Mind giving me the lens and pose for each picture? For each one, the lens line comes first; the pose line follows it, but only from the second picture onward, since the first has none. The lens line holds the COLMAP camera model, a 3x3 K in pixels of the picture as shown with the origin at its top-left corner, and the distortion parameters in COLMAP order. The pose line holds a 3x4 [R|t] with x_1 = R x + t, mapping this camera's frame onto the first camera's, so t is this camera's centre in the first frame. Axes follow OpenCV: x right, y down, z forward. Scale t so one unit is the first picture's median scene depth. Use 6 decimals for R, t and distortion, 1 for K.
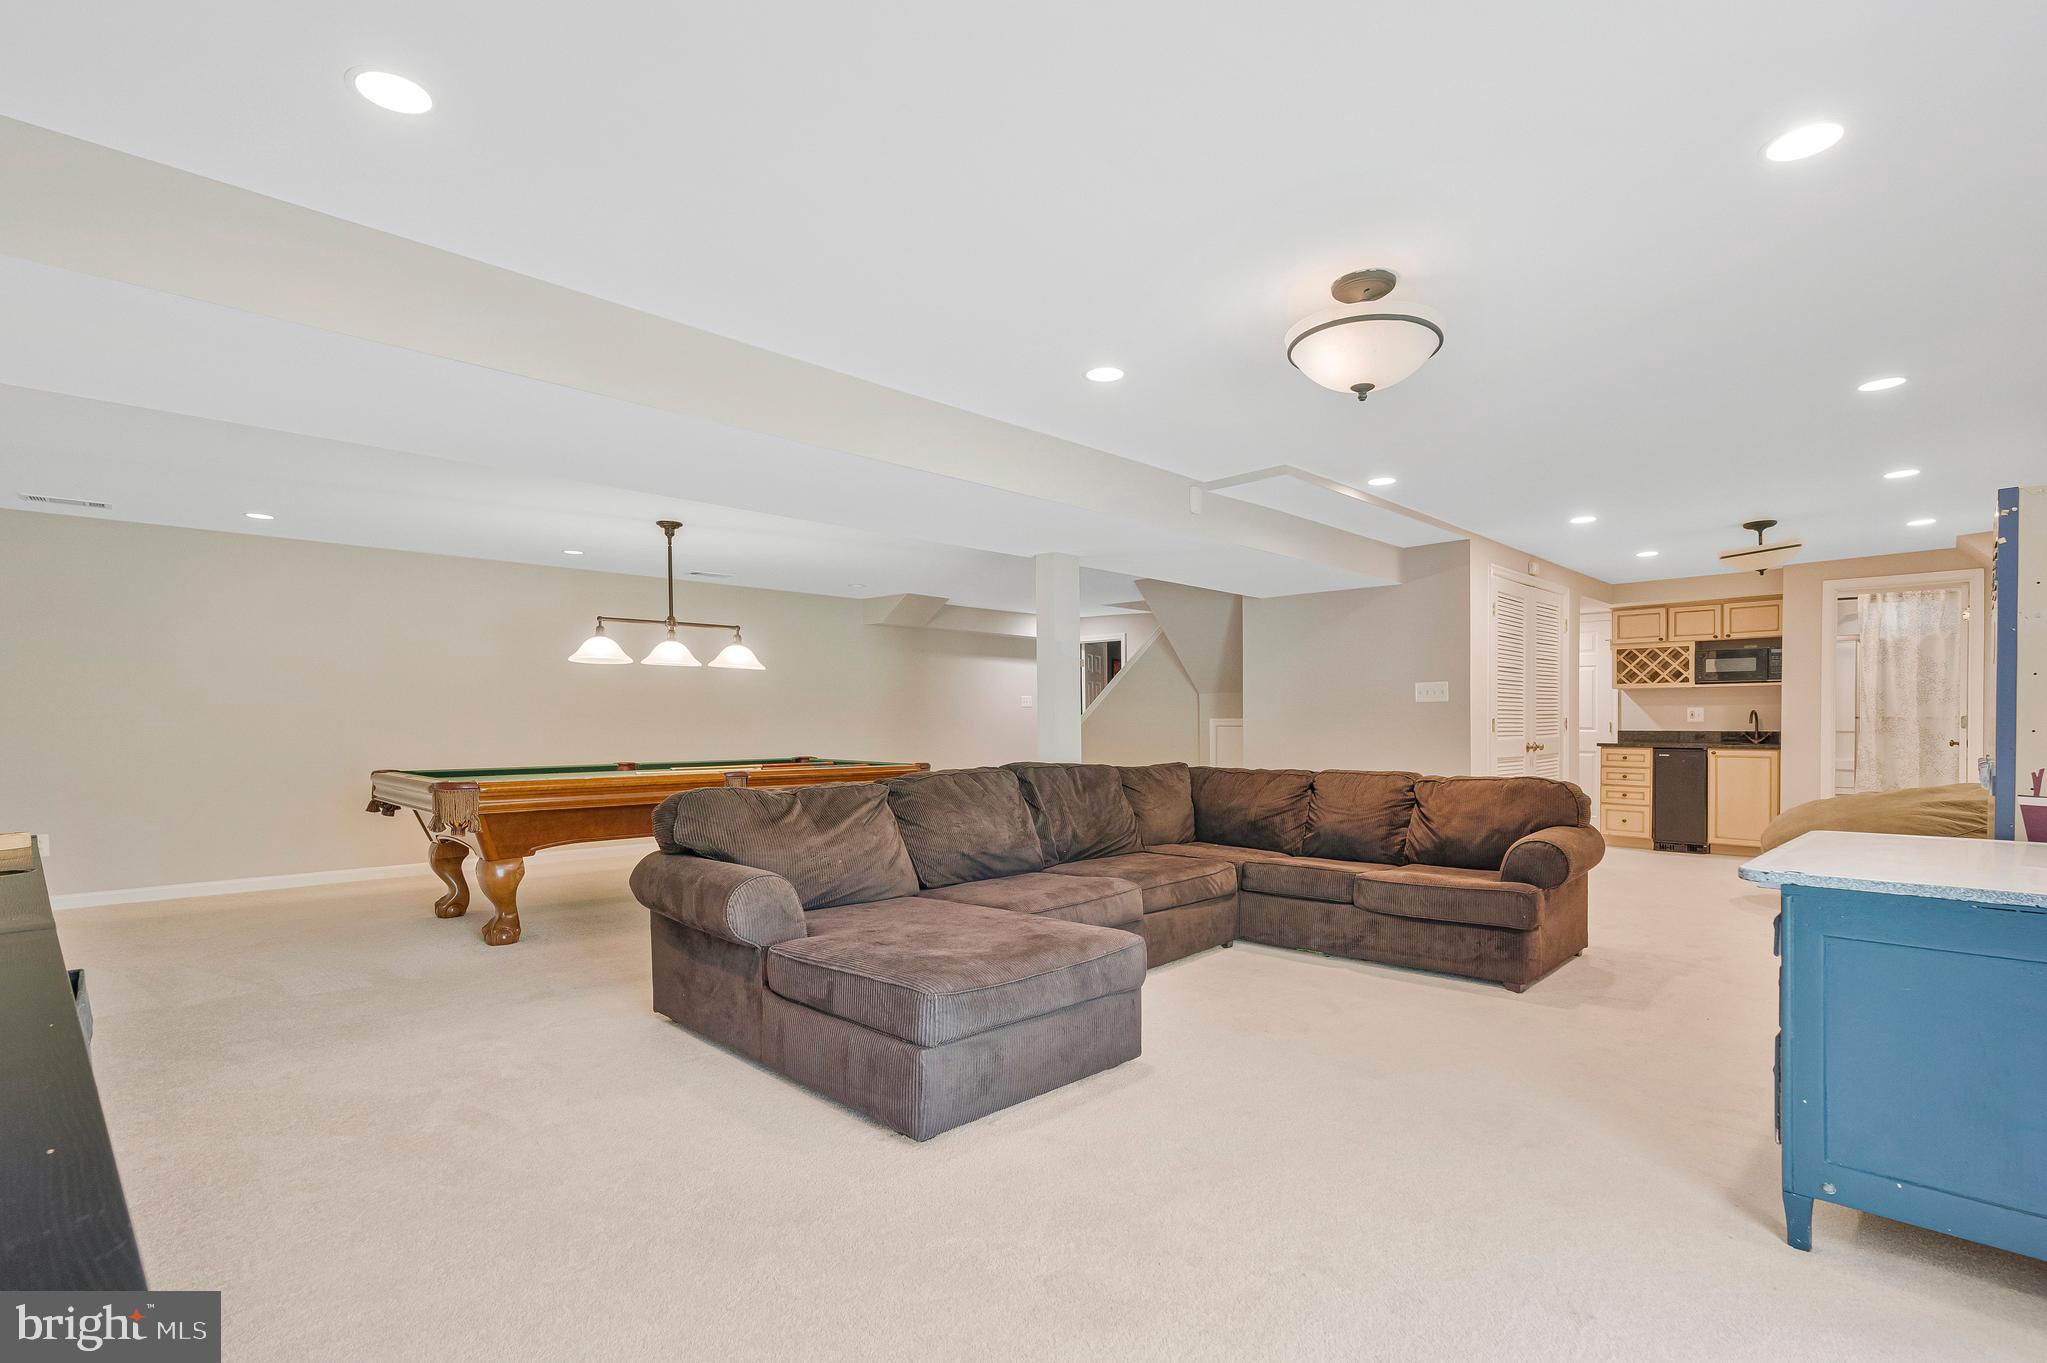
lens RADIAL K [[937.4, 0, 1028.0], [0, 937.4, 727.3], [0, 0, 1]] dist [-0.004586, -0.000150]
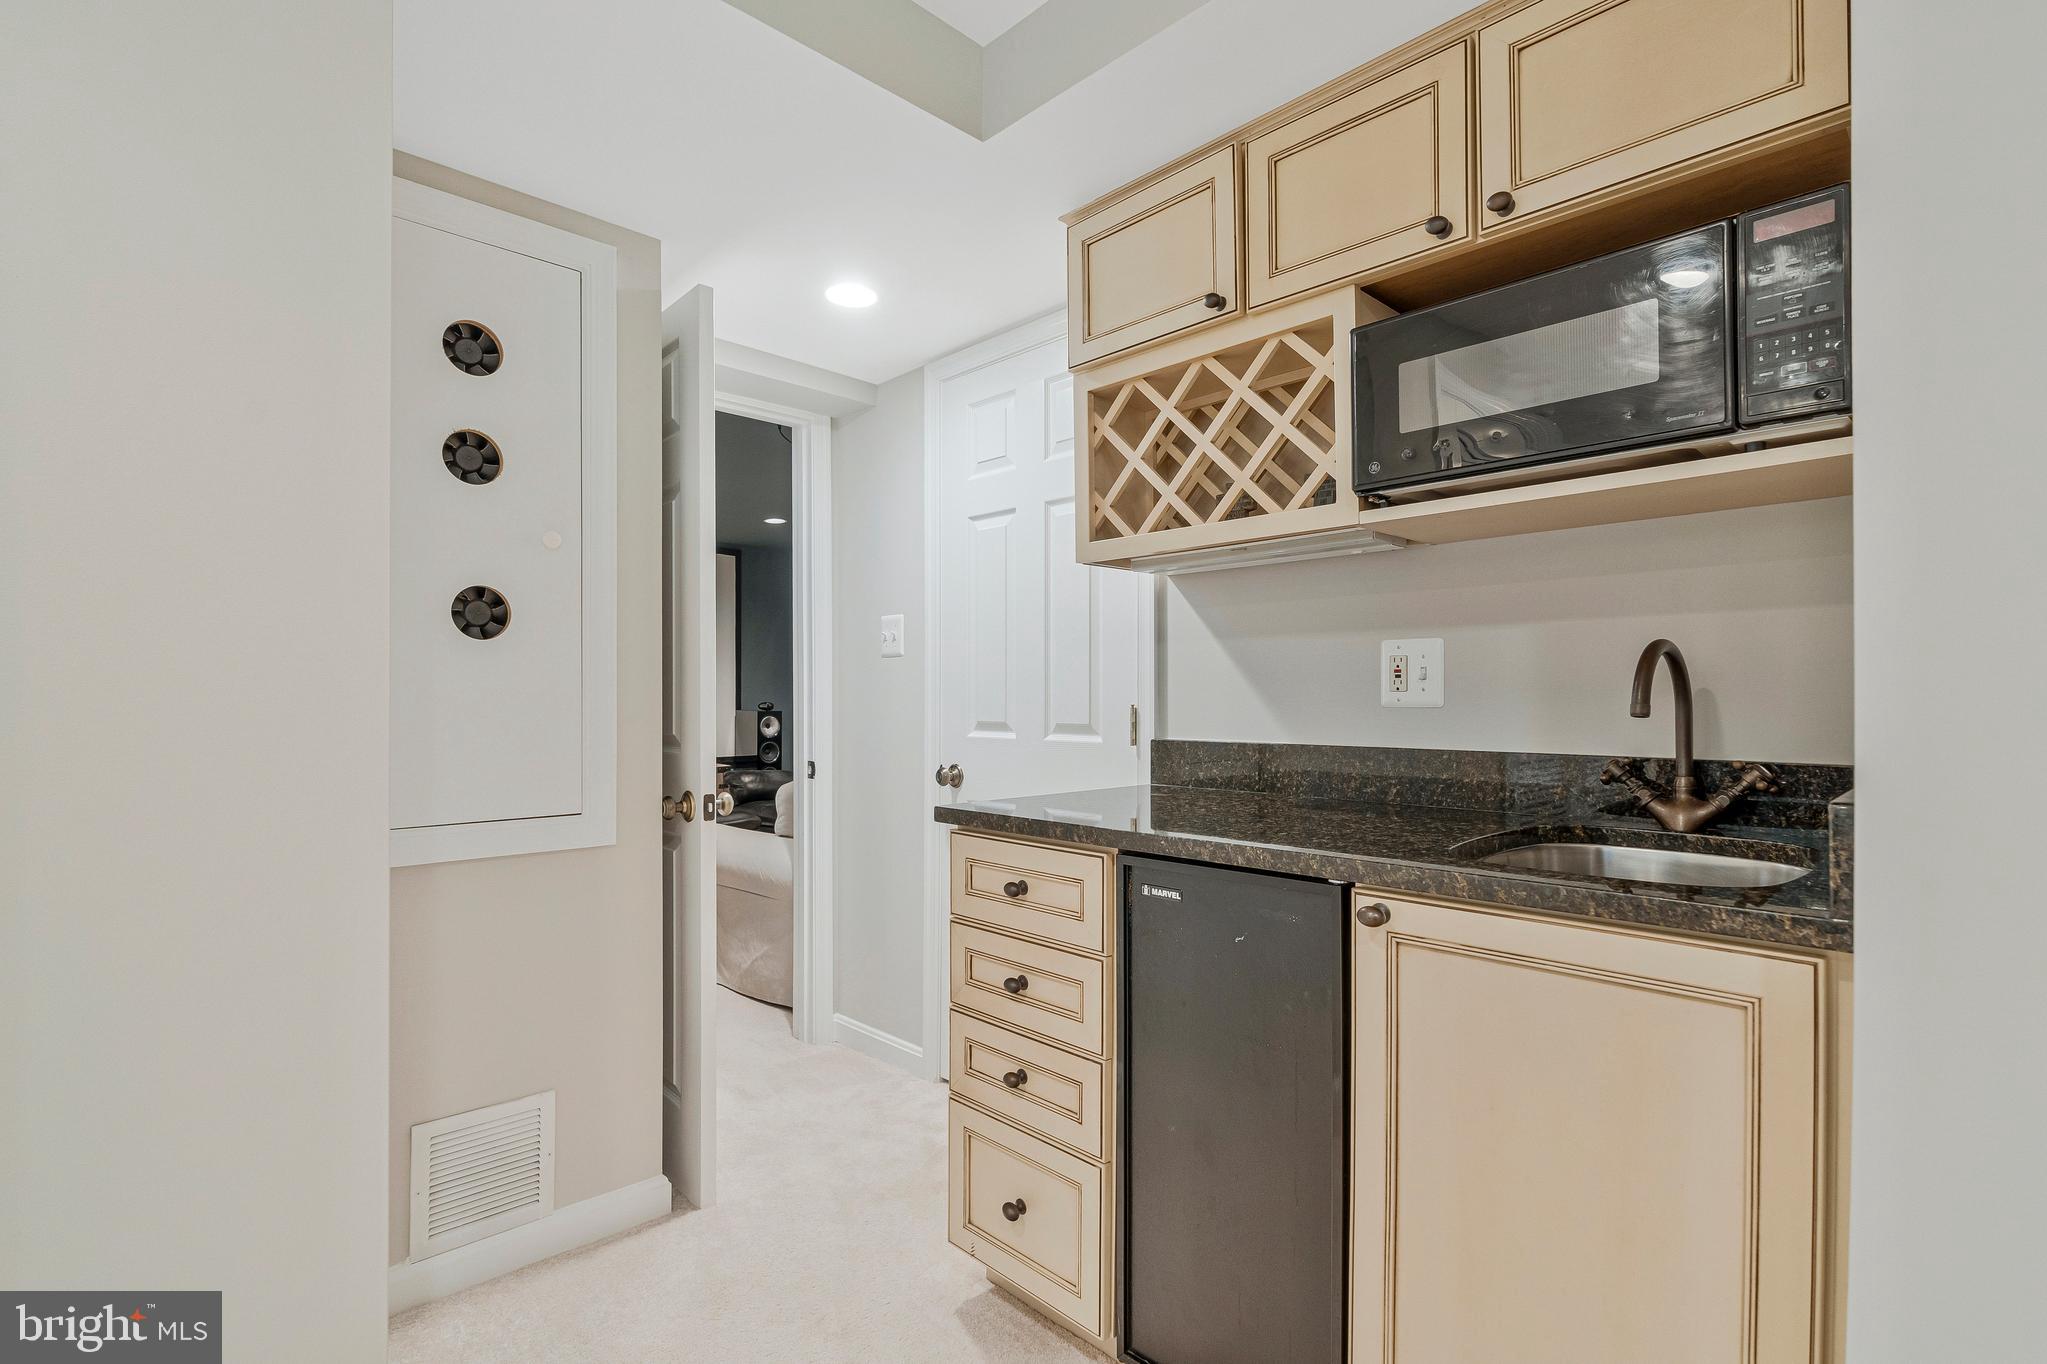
lens RADIAL K [[937.4, 0, 1020.5], [0, 937.4, 685.2], [0, 0, 1]] dist [-0.004586, -0.000150]
pose [[0.999790, 0.005484, -0.019724, 0.638895], [-0.006187, 0.999341, -0.035757, -0.002551], [0.019514, 0.035872, 0.999166, 0.797821]]
